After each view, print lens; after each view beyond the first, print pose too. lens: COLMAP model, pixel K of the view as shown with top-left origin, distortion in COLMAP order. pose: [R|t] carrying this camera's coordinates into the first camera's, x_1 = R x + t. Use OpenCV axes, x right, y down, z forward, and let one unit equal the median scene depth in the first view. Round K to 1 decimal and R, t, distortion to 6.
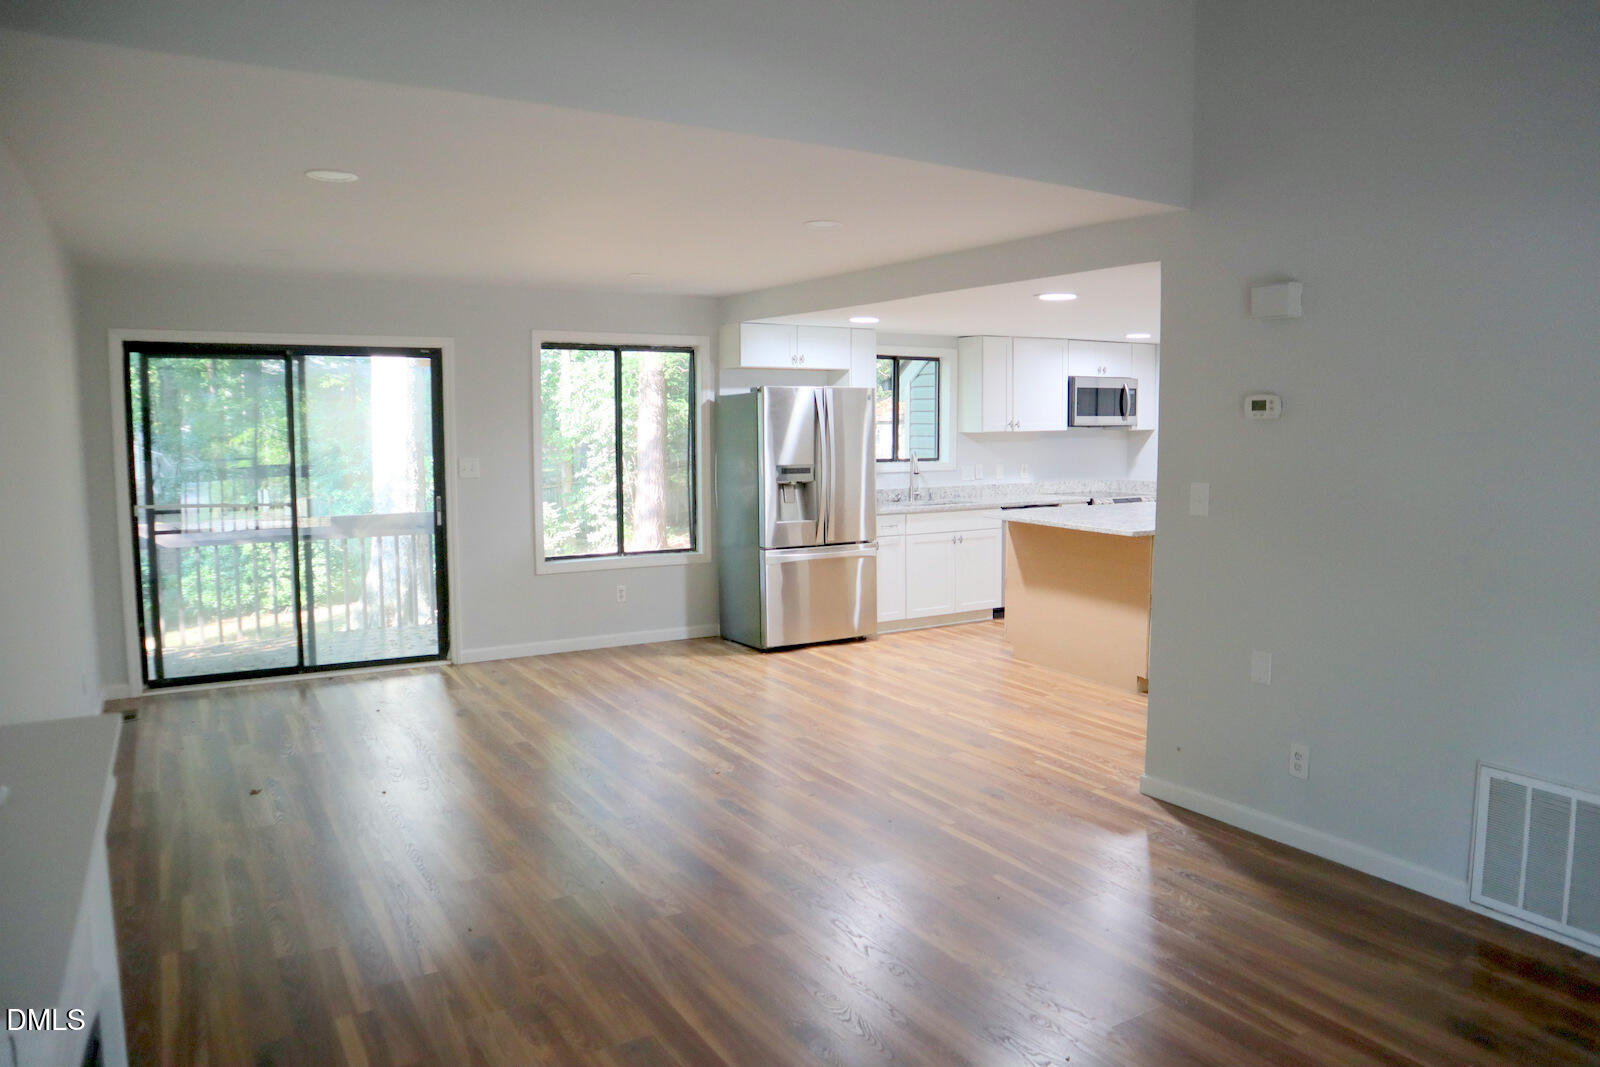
lens RADIAL K [[1116.0, 0, 800.0], [0, 1116.0, 533.5], [0, 0, 1]] dist [-0.106723, 0.061174]
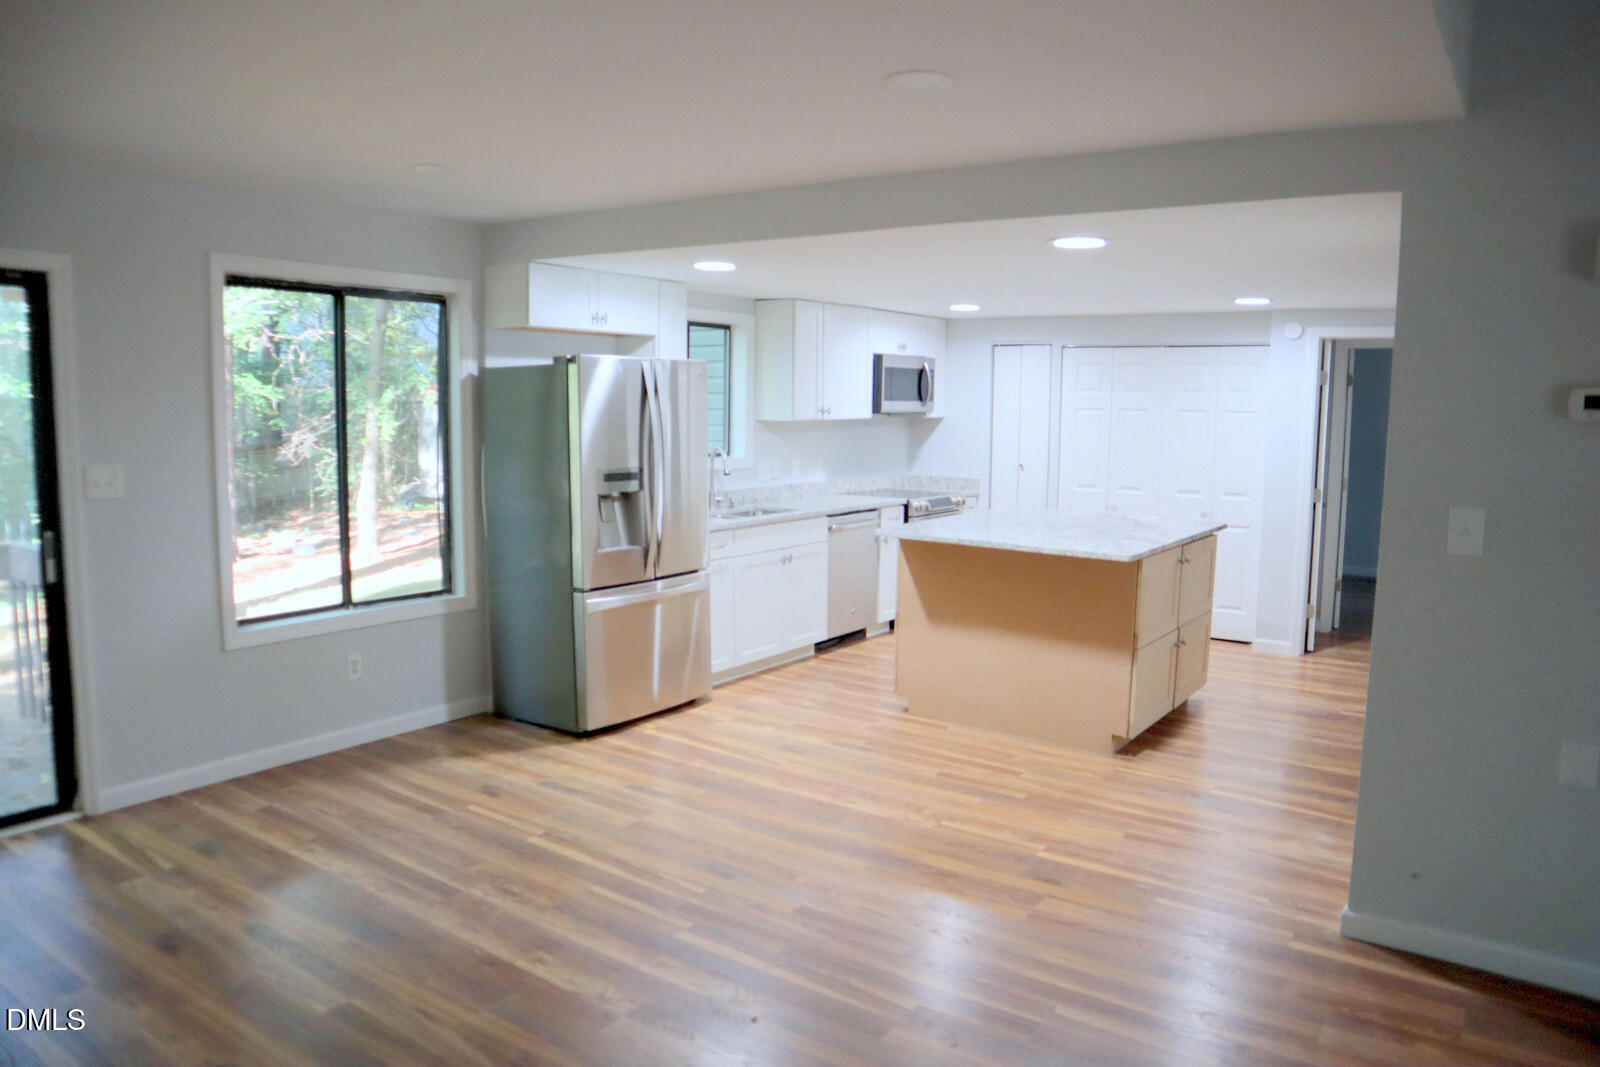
lens RADIAL K [[1116.0, 0, 800.0], [0, 1116.0, 533.5], [0, 0, 1]] dist [-0.106723, 0.061174]
pose [[0.915735, -0.033601, 0.400375, -0.177570], [0.026336, 0.999374, 0.023636, -0.033241], [-0.400919, -0.011100, 0.916046, 0.304842]]
